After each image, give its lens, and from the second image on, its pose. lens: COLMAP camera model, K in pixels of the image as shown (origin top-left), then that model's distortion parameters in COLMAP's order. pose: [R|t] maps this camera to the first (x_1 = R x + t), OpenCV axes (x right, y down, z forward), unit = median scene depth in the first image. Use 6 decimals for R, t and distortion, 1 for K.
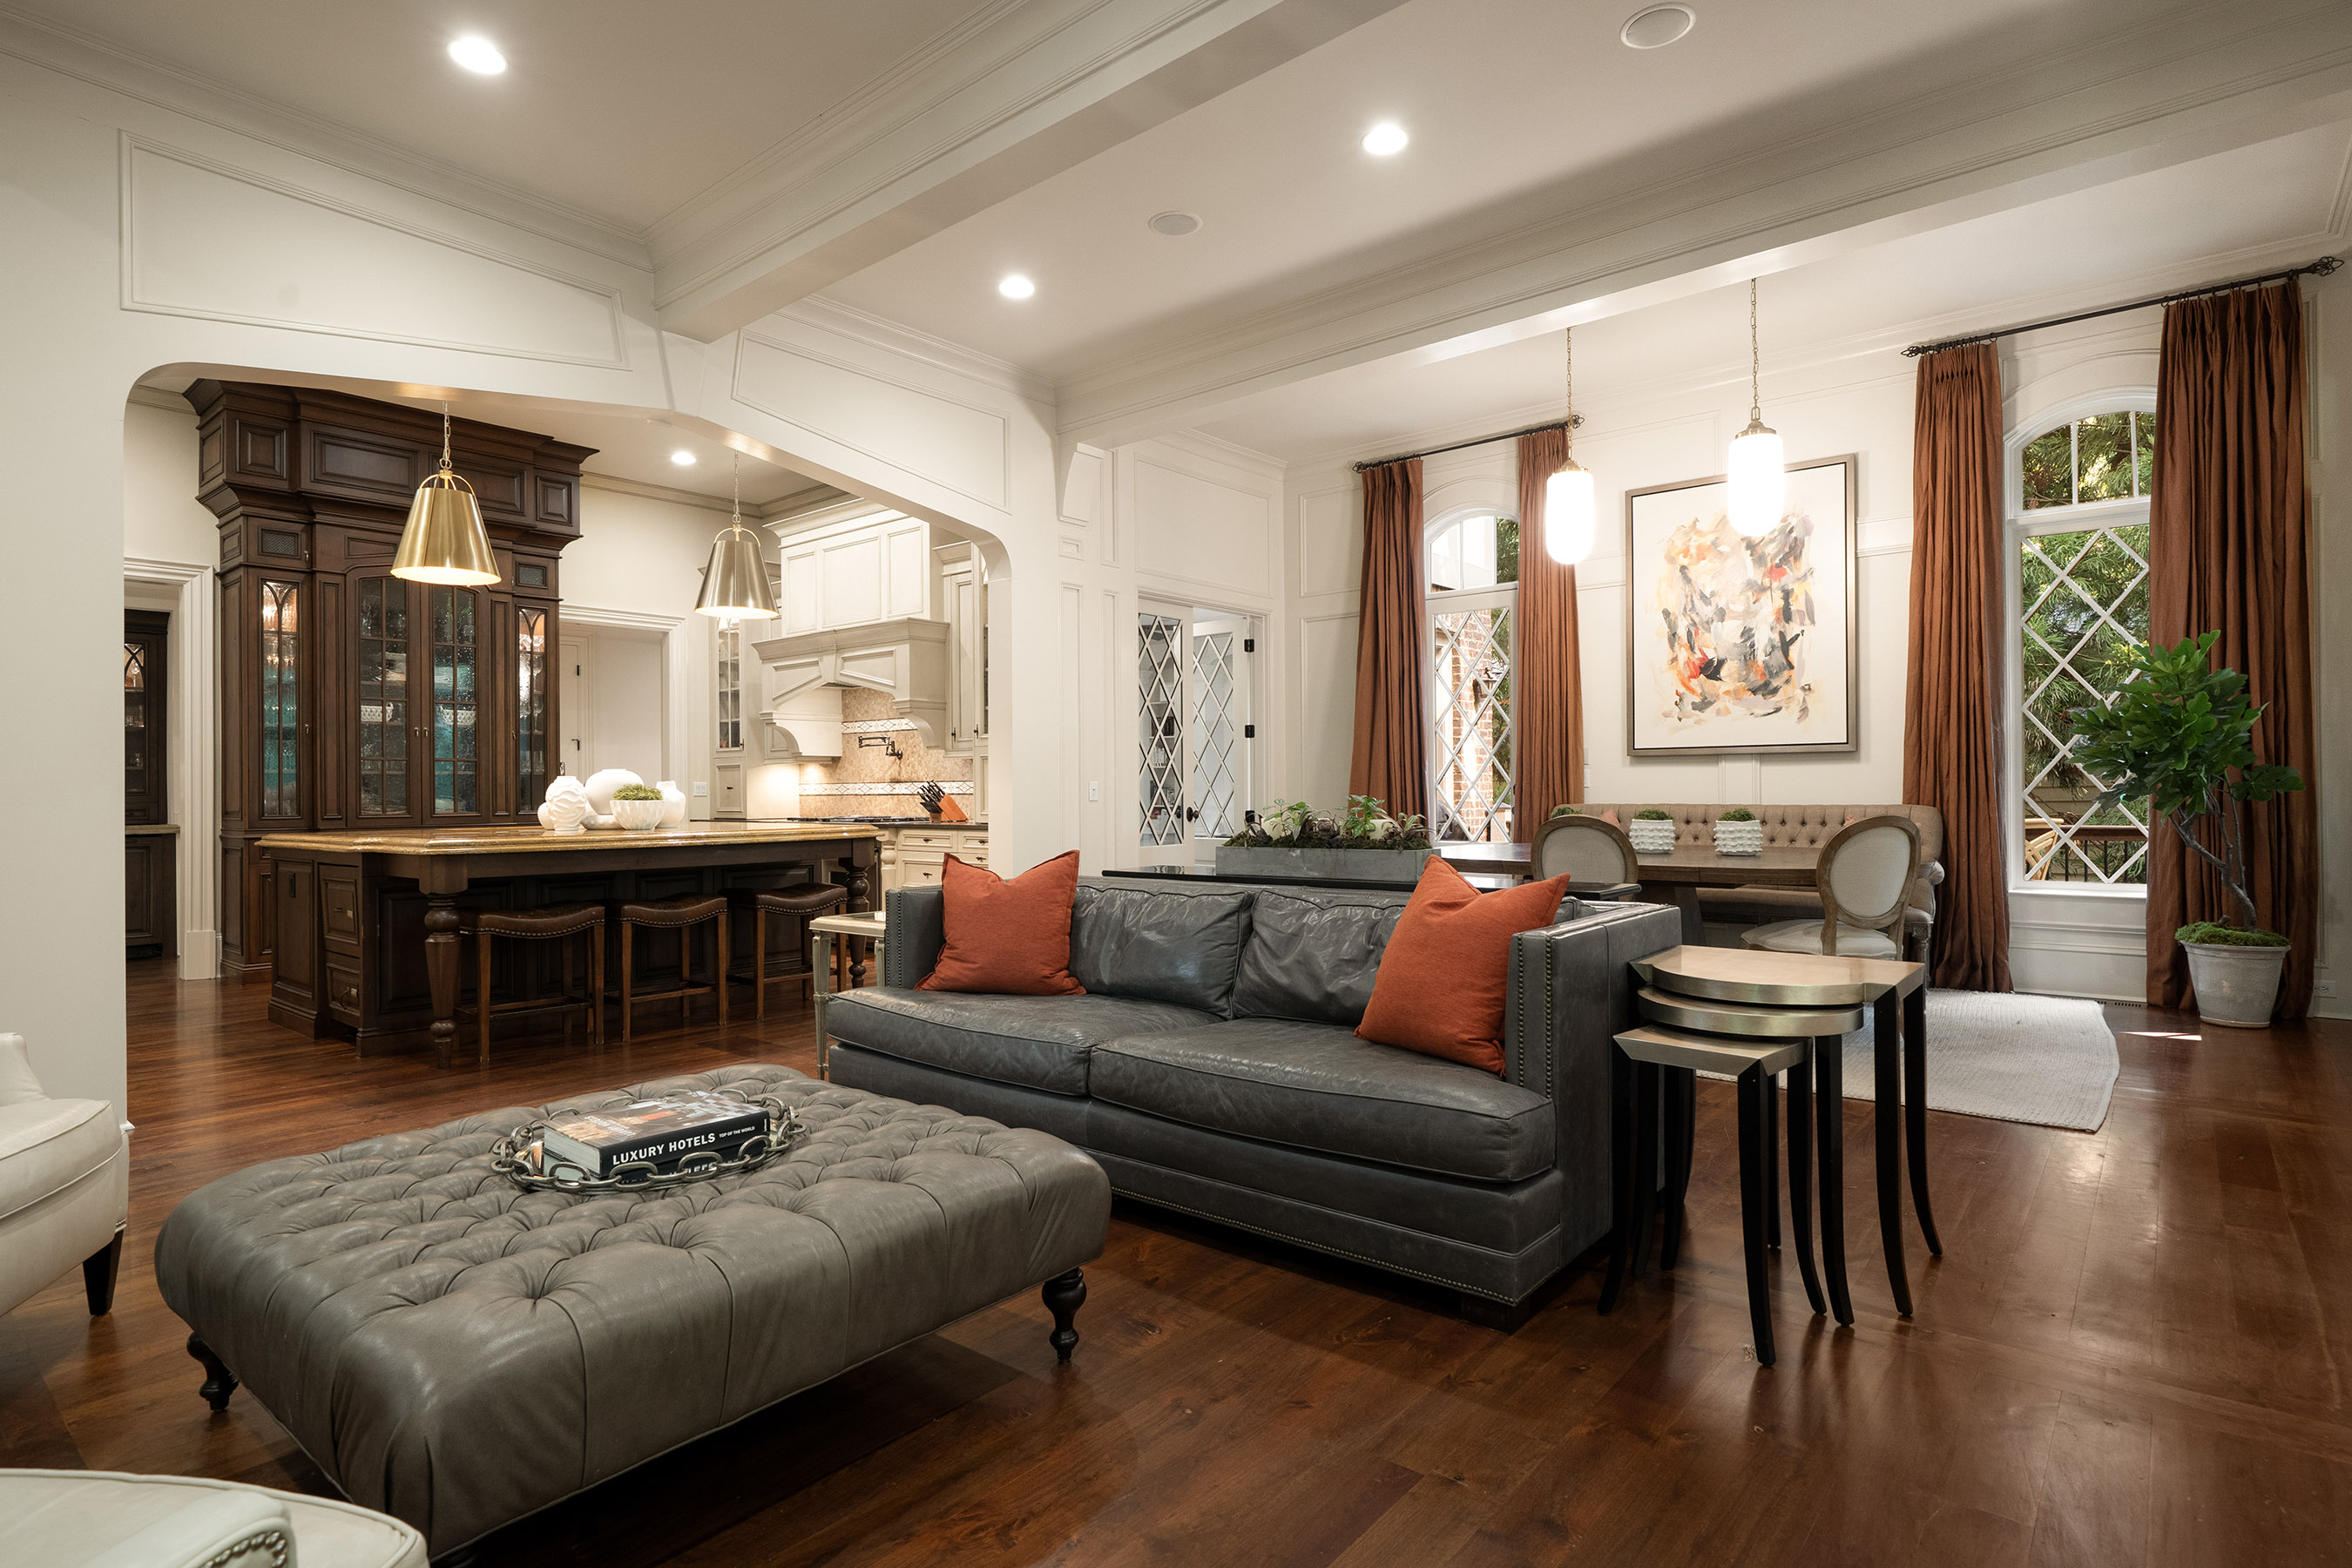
lens RADIAL K [[1198.8, 0, 1177.6], [0, 1198.8, 789.6], [0, 0, 1]] dist [0.002738, -0.000781]
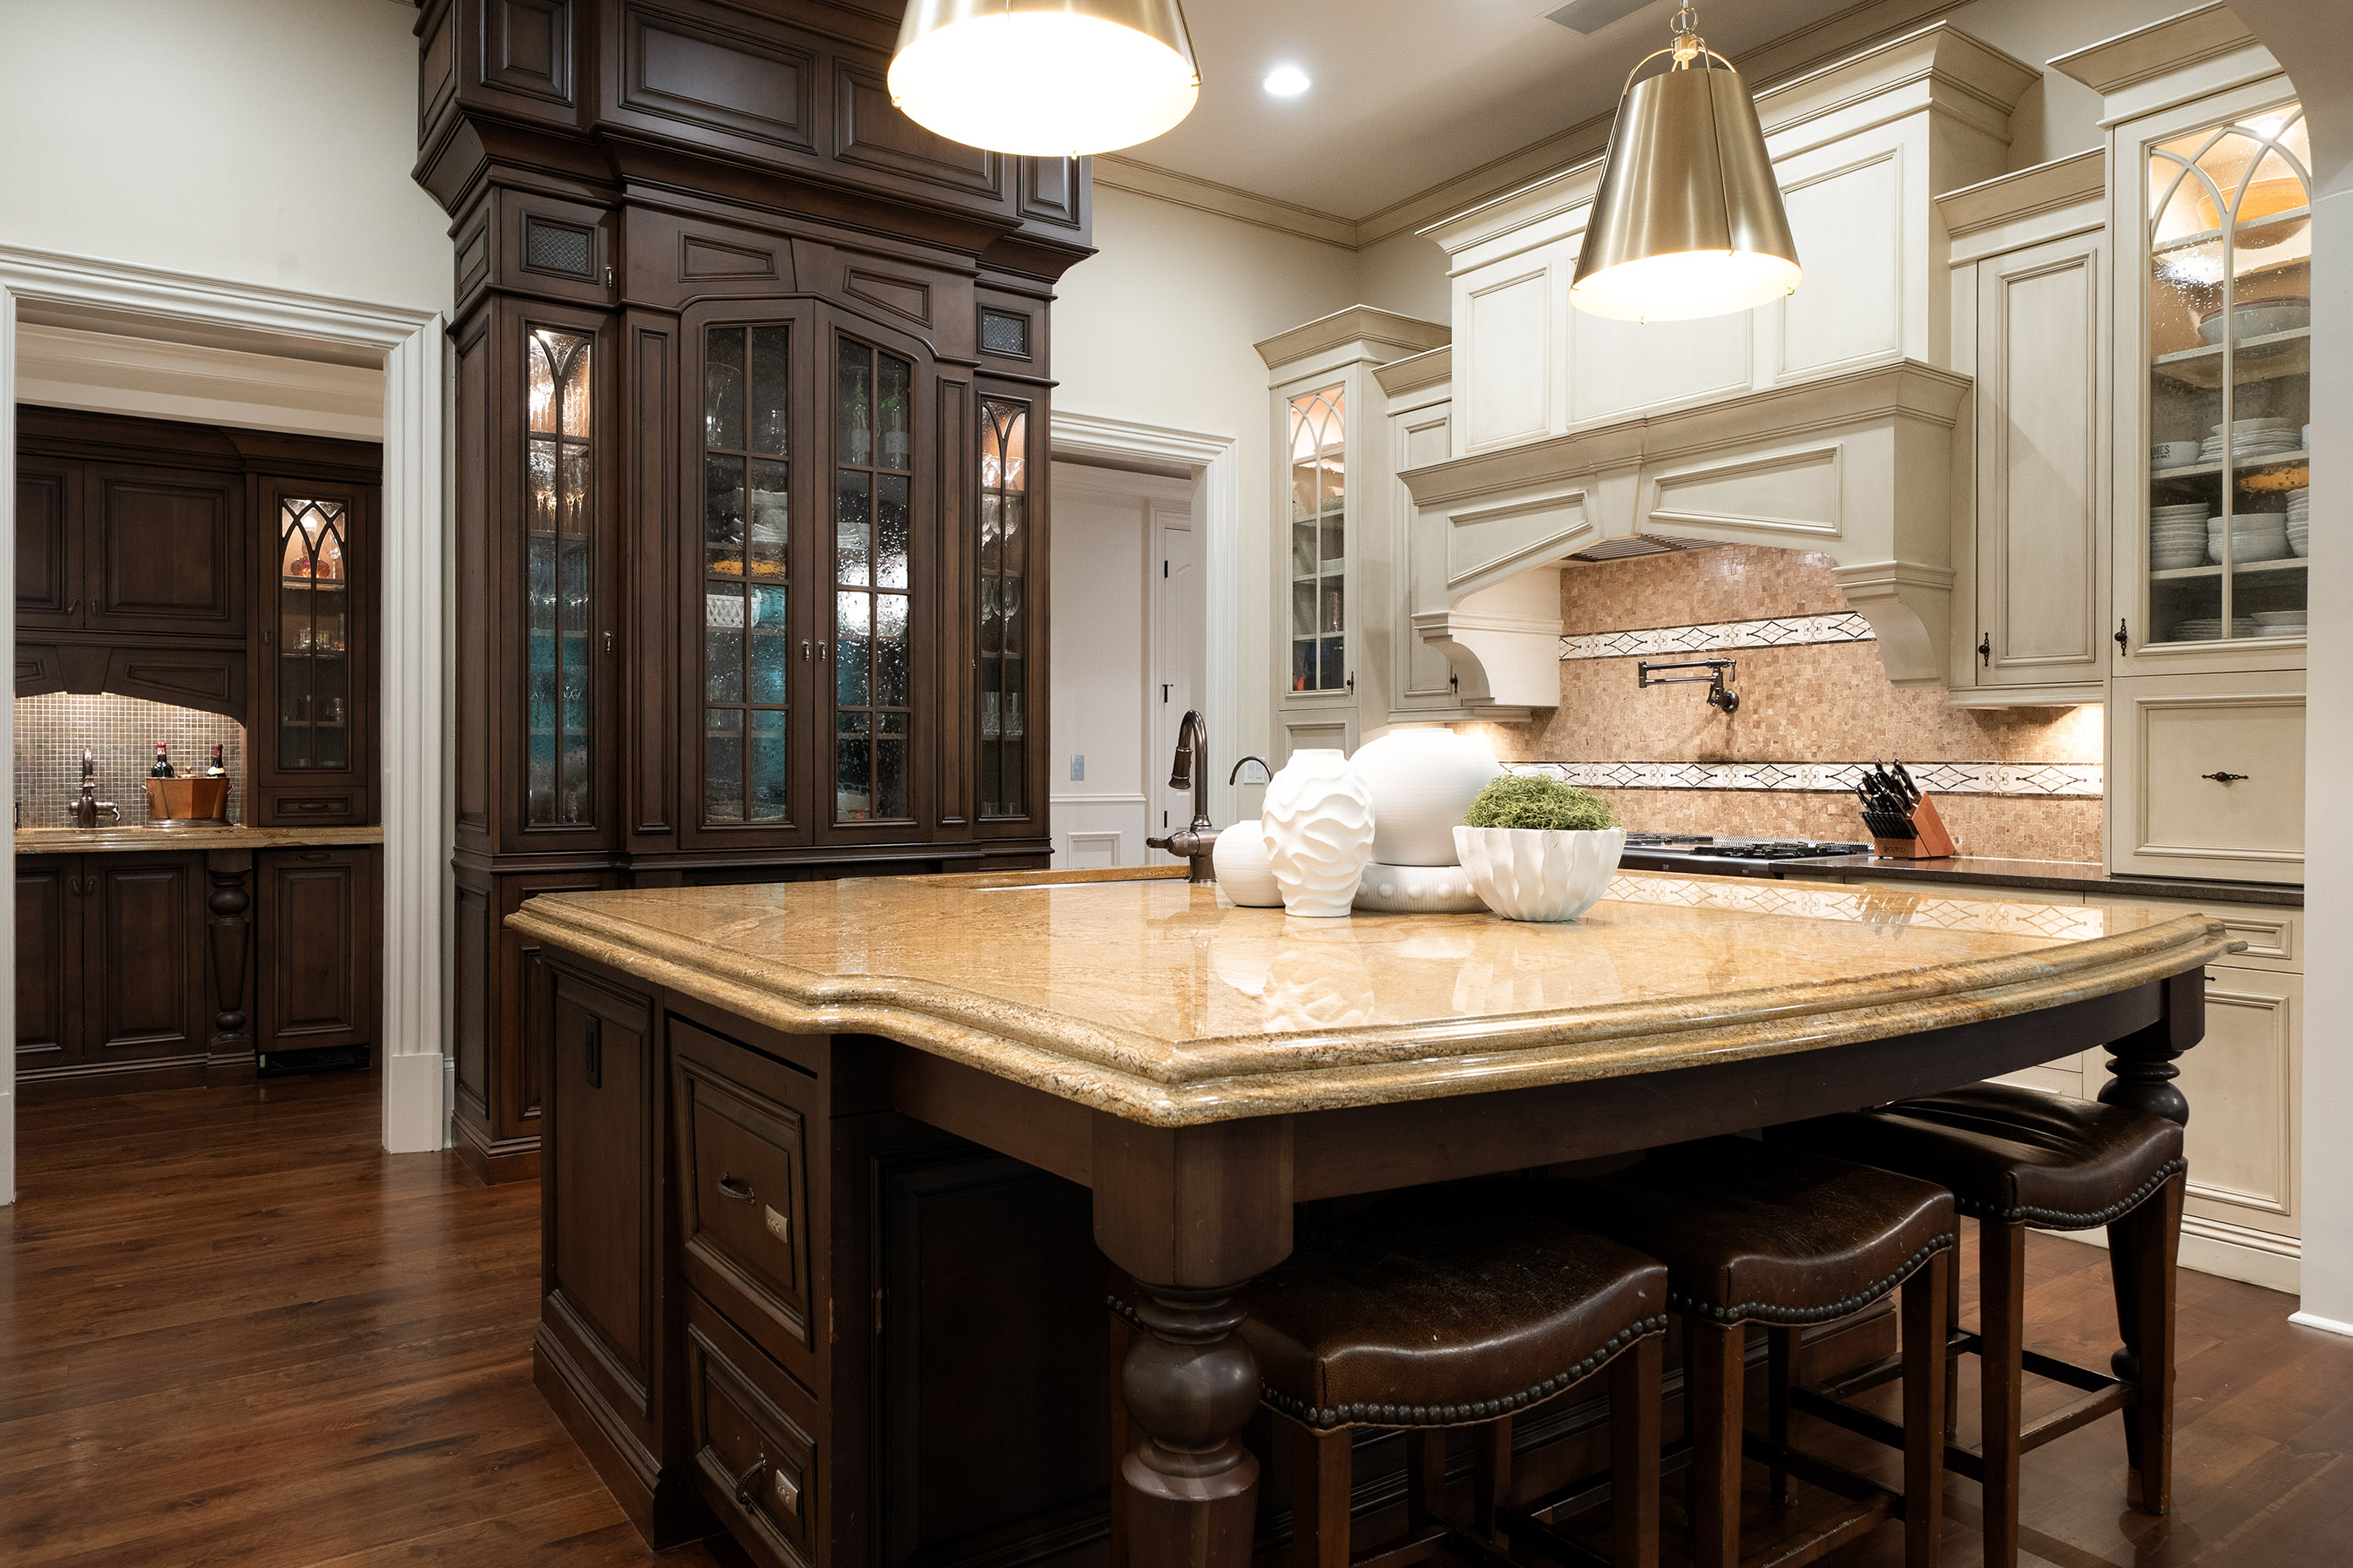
lens RADIAL K [[1540.8, 0, 1179.4], [0, 1540.8, 780.0], [0, 0, 1]] dist [0.002128, 0.001328]
pose [[0.967852, 0.012751, -0.251195, -0.321378], [-0.009977, 0.999874, 0.012314, -0.005213], [0.251321, -0.009412, 0.967858, 0.425030]]
